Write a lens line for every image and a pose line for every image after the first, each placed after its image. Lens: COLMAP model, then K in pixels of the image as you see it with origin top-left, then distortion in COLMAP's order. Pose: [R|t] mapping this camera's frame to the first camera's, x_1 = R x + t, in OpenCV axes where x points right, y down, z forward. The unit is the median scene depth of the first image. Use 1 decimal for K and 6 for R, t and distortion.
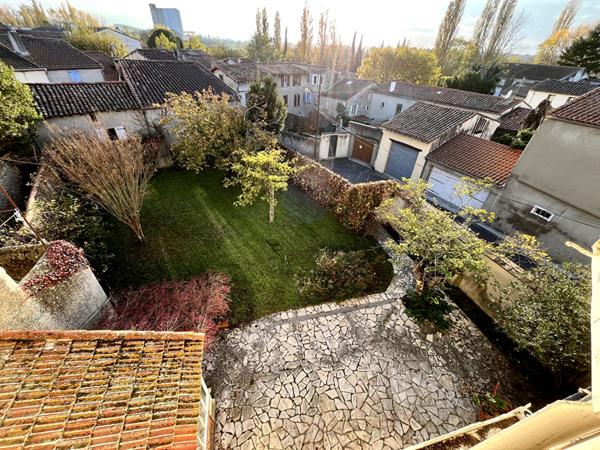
lens RADIAL K [[240.4, 0, 297.5], [0, 240.4, 224.2], [0, 0, 1]] dist [-0.000167, -0.000474]
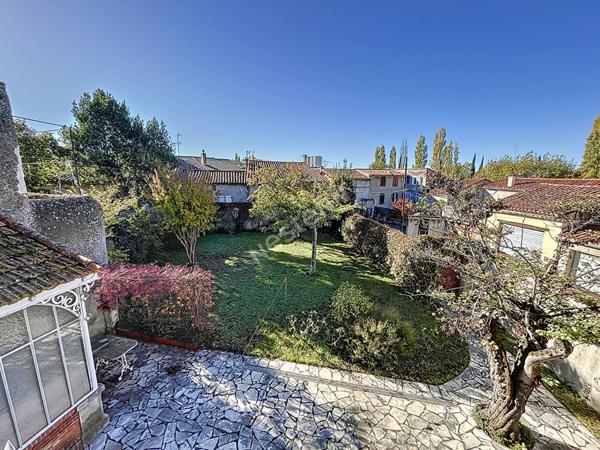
lens RADIAL K [[240.4, 0, 297.5], [0, 240.4, 224.2], [0, 0, 1]] dist [-0.000167, -0.000474]
pose [[0.899281, 0.051011, -0.434387, 0.328249], [-0.232787, 0.896639, -0.376628, 0.262746], [0.370276, 0.439814, 0.818205, 0.276103]]
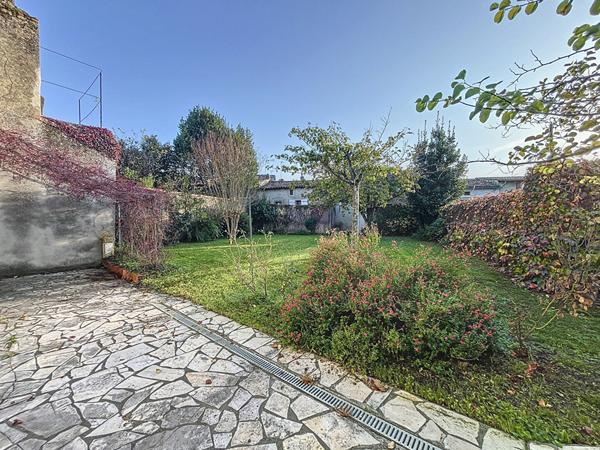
lens RADIAL K [[240.4, 0, 297.5], [0, 240.4, 224.2], [0, 0, 1]] dist [-0.000167, -0.000474]
pose [[0.602041, -0.032635, -0.797798, 0.451161], [-0.441271, 0.819119, -0.366502, 0.328819], [0.665452, 0.572694, 0.478742, 0.851580]]
